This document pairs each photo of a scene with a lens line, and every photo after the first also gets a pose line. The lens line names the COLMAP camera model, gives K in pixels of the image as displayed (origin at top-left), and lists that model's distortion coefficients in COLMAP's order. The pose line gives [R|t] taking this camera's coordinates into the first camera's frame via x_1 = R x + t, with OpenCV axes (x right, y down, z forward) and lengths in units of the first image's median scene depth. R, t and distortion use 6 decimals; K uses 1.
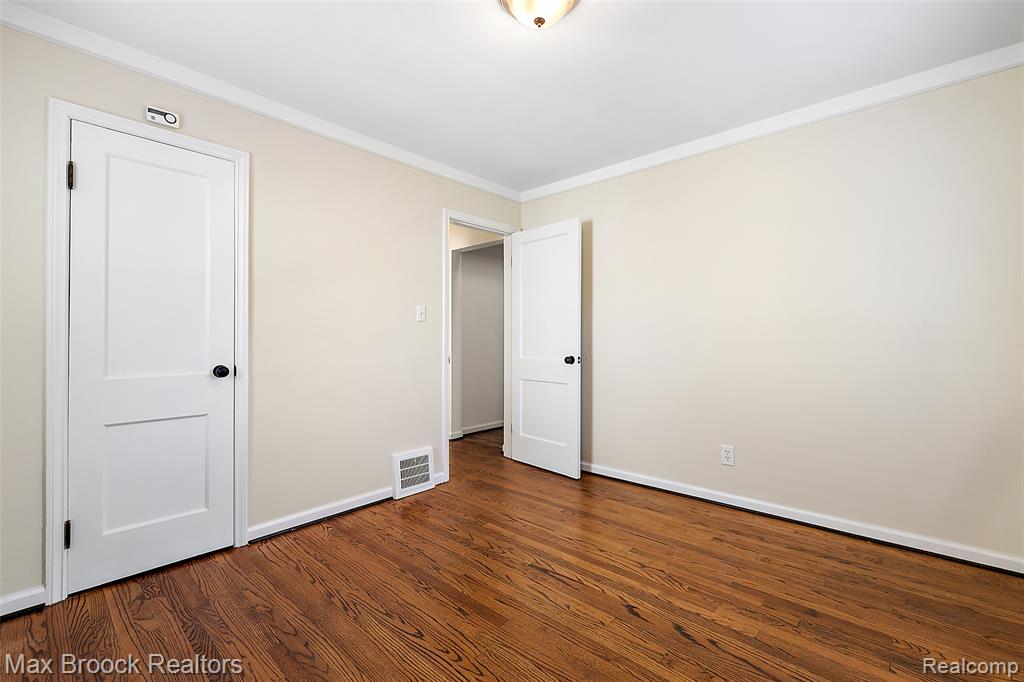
lens RADIAL K [[434.1, 0, 513.3], [0, 434.1, 337.1], [0, 0, 1]] dist [0.000159, -0.000432]
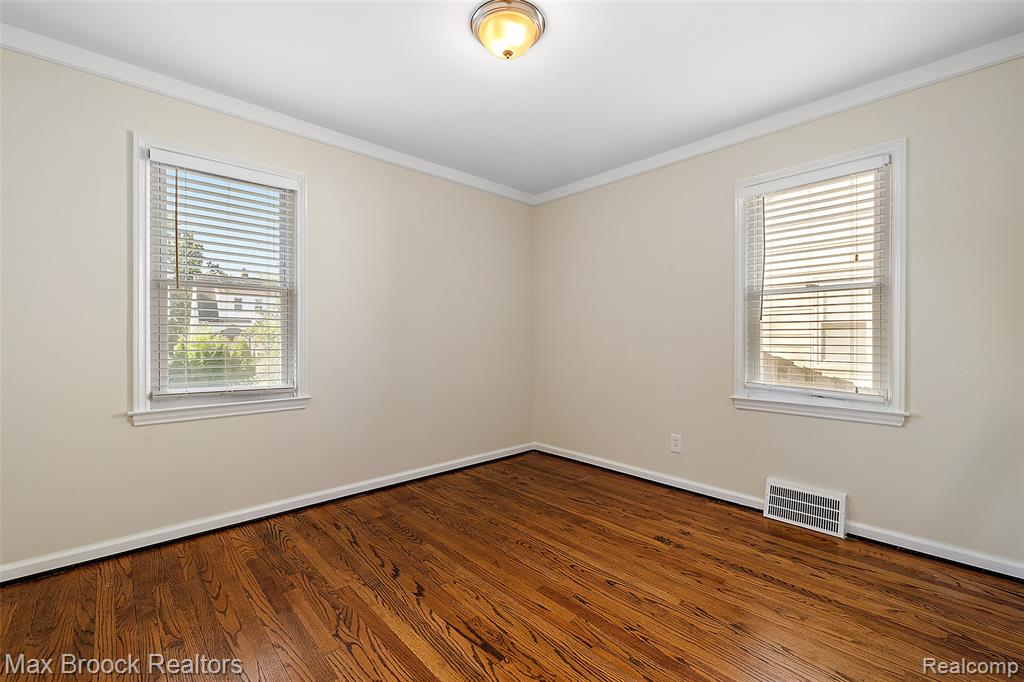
lens RADIAL K [[434.1, 0, 508.1], [0, 434.1, 342.6], [0, 0, 1]] dist [0.000159, -0.000432]
pose [[-0.995273, -0.000511, 0.097120, -0.043169], [0.000130, 0.999978, 0.006595, 0.010533], [-0.097121, 0.006577, -0.995251, 1.910566]]
